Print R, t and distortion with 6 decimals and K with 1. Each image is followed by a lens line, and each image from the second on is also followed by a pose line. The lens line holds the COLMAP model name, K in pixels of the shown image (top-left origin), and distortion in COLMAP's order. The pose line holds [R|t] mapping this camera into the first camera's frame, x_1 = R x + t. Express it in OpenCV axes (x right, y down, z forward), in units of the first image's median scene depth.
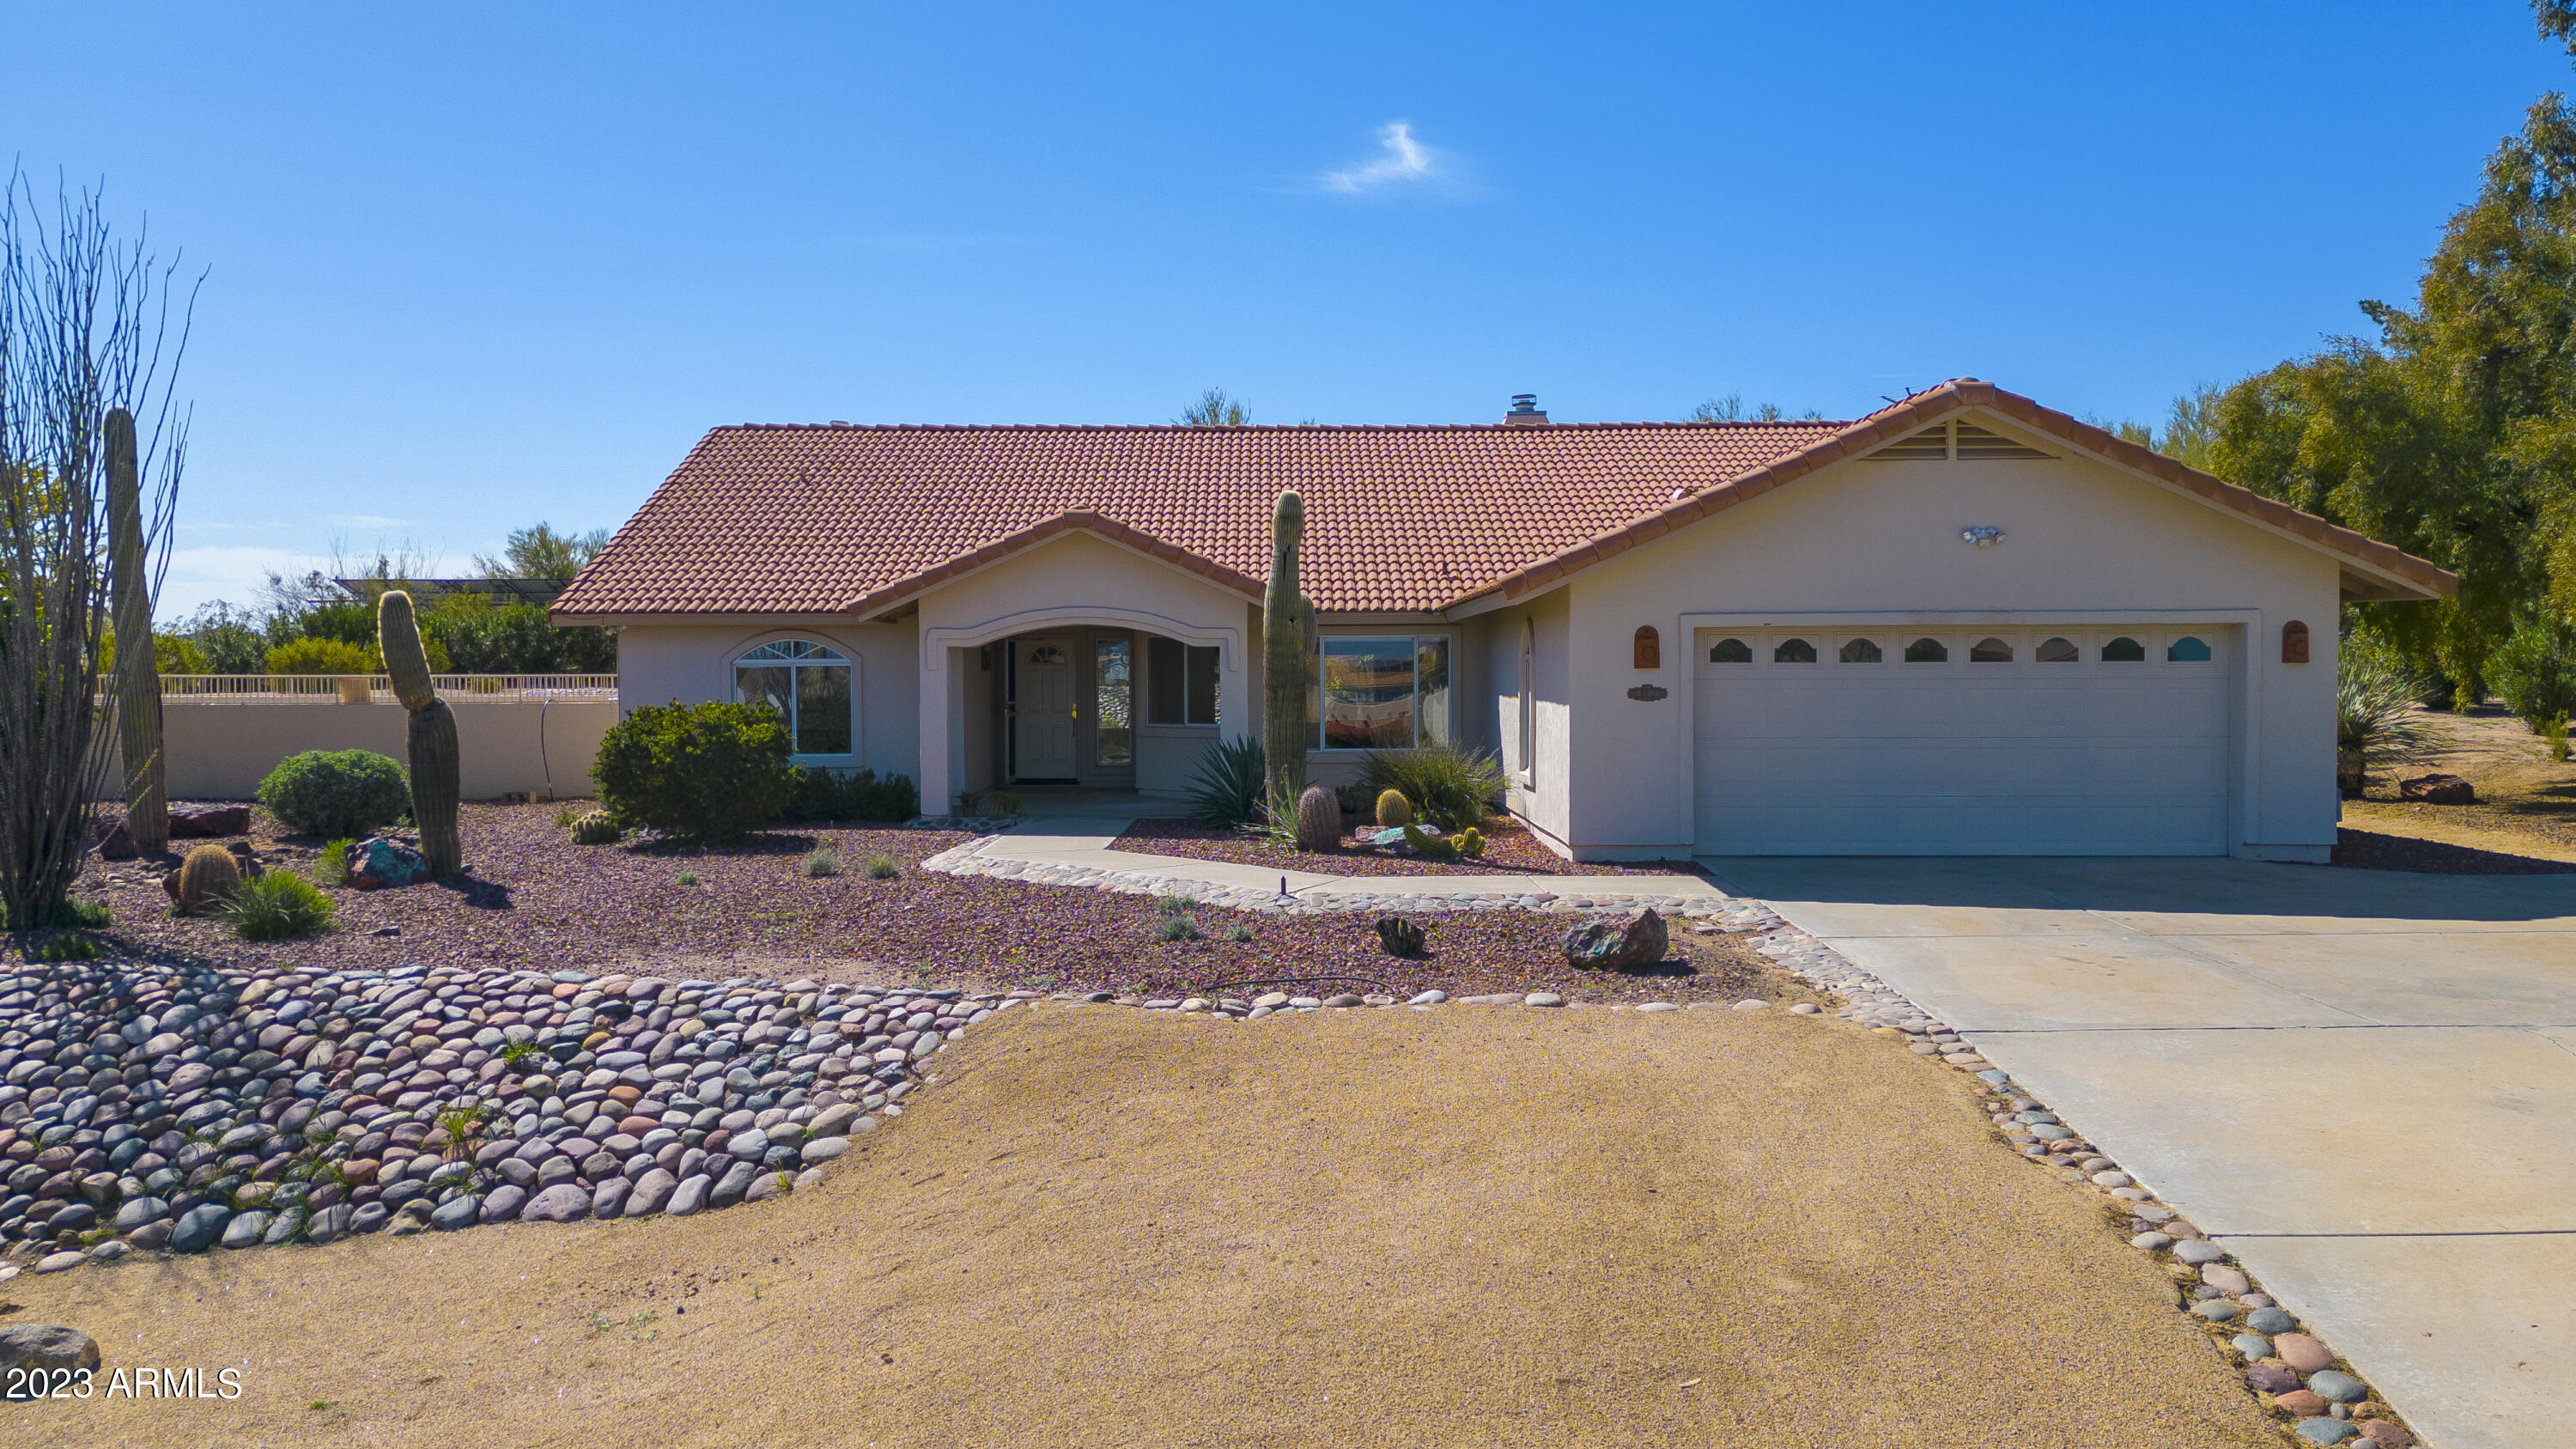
lens RADIAL K [[2063.2, 0, 1288.0], [0, 2063.2, 724.5], [0, 0, 1]] dist [0.108100, -0.120803]
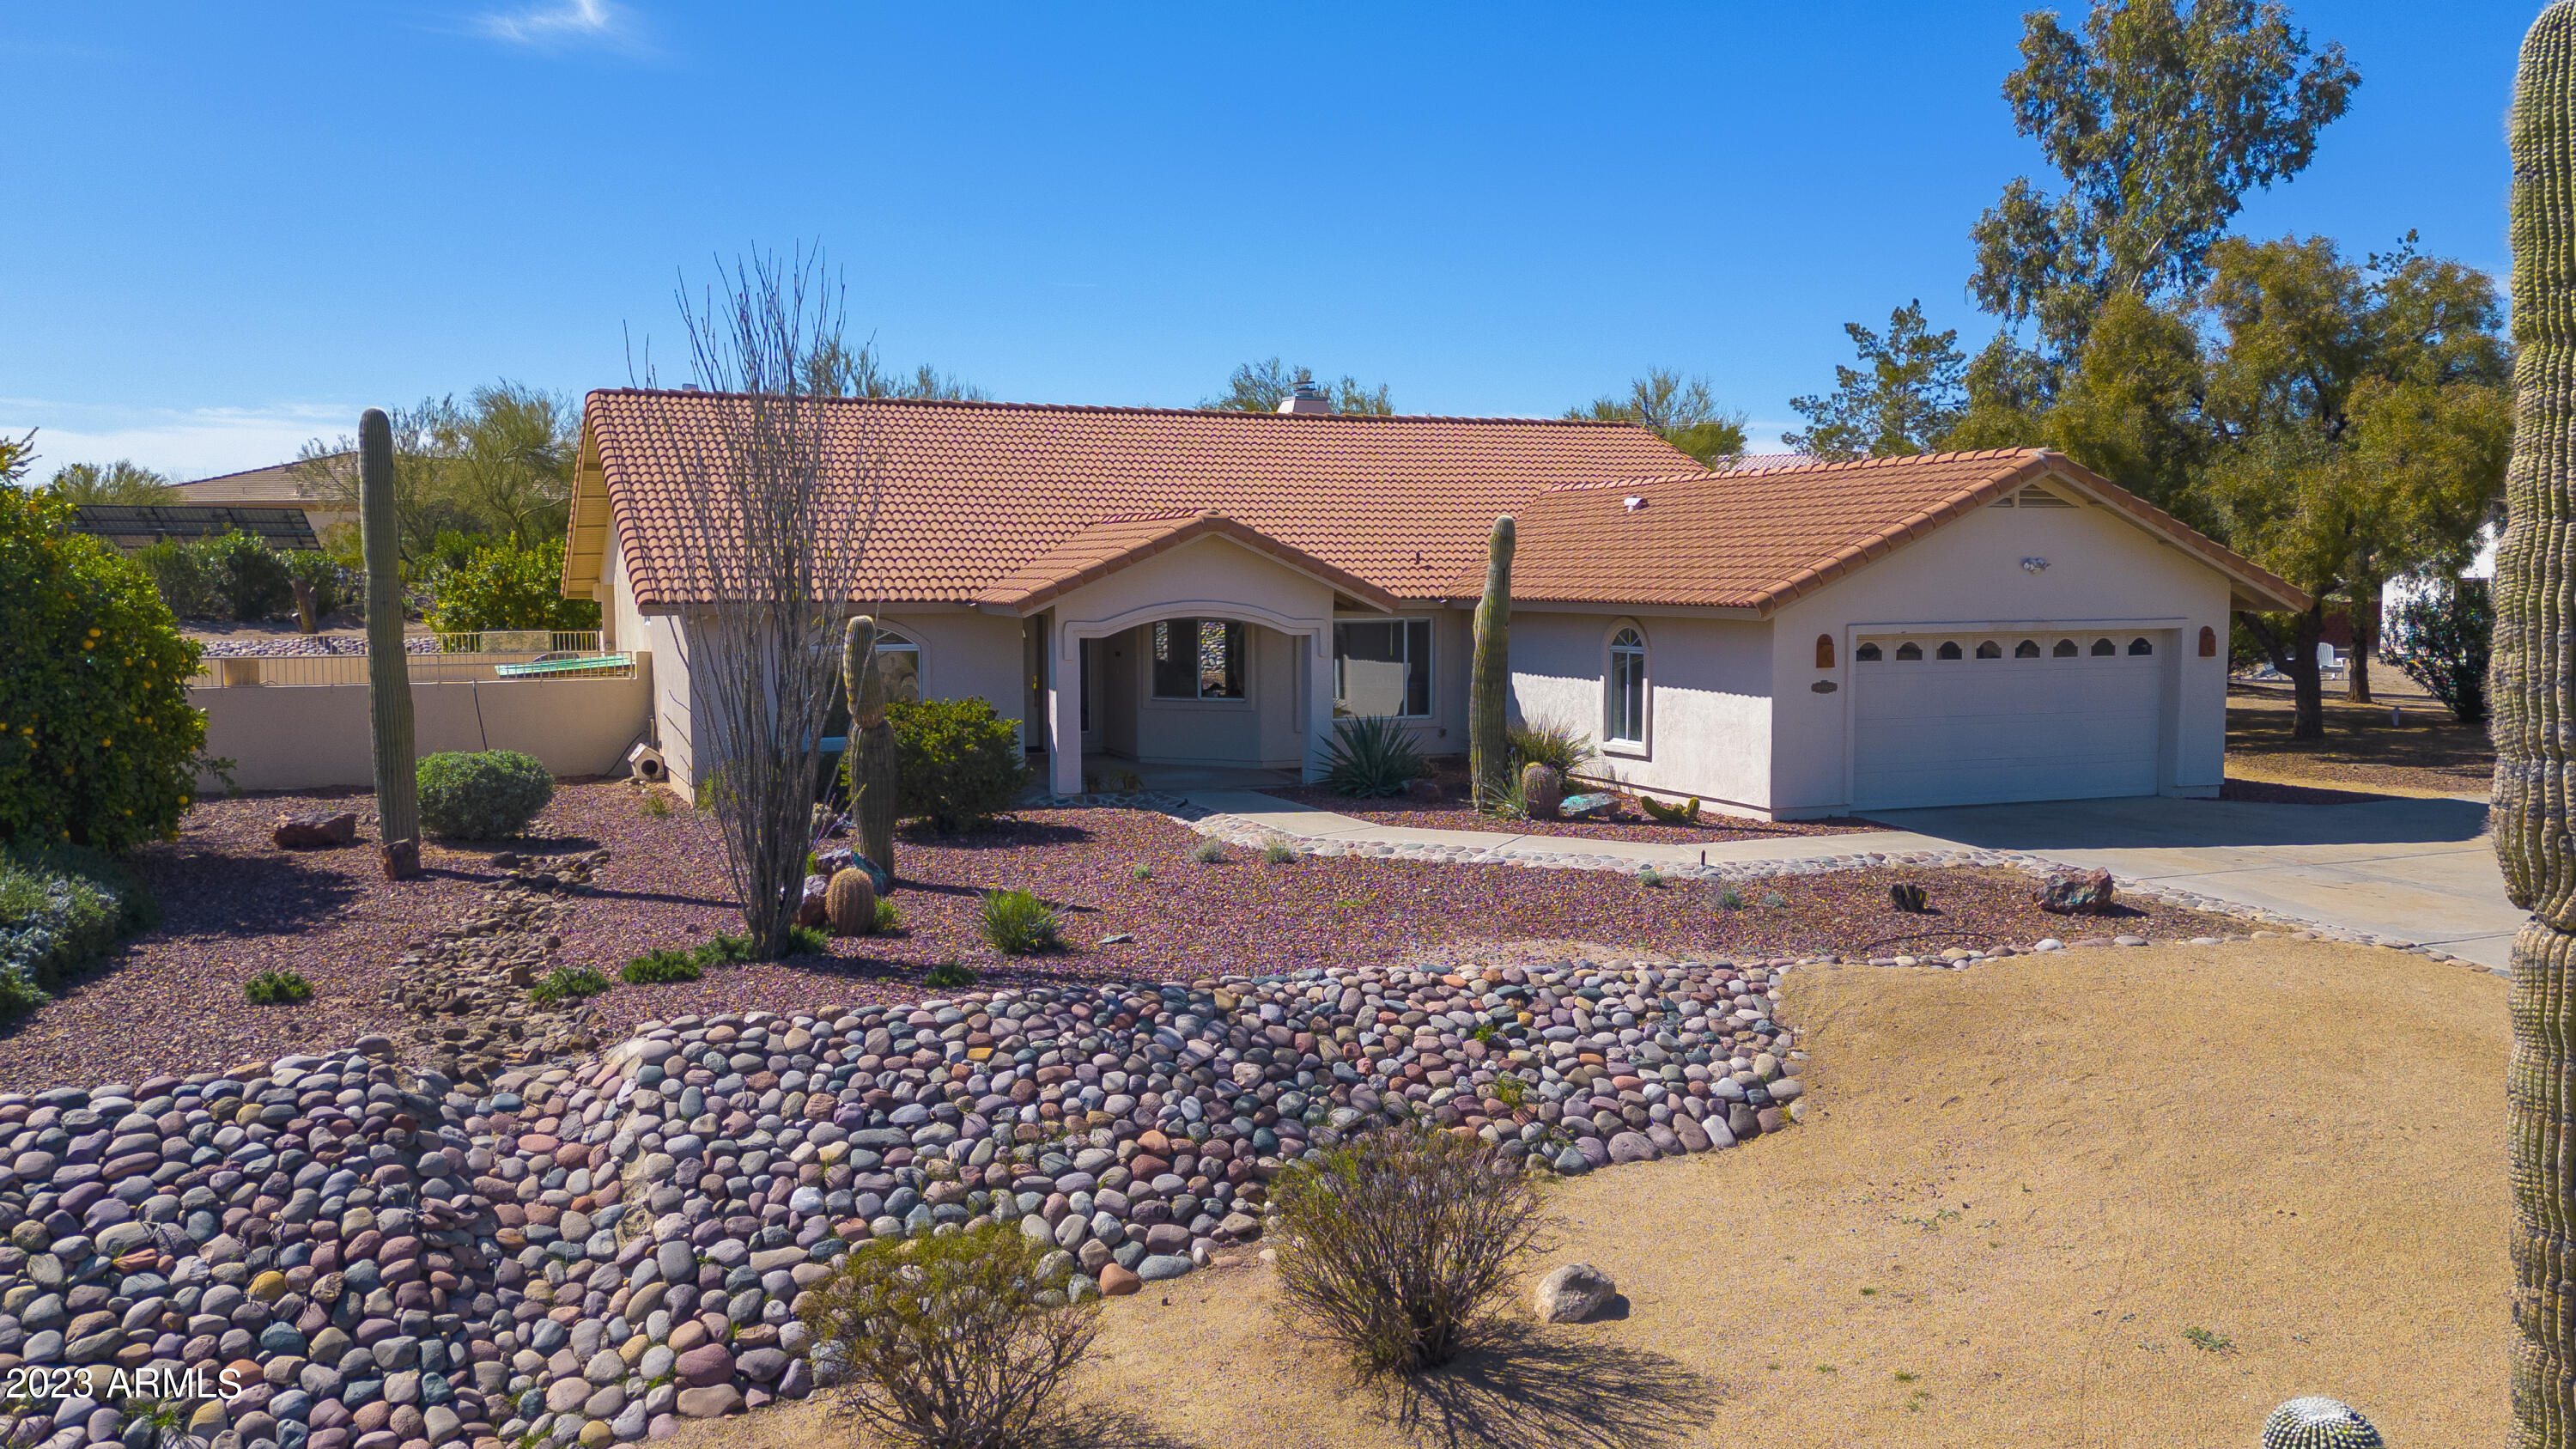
lens RADIAL K [[2063.2, 0, 1288.0], [0, 2063.2, 724.5], [0, 0, 1]] dist [0.108100, -0.120803]
pose [[0.921897, -0.025715, 0.386580, -0.622466], [0.007758, 0.998820, 0.047940, -0.055858], [-0.387357, -0.041197, 0.921009, -0.047977]]
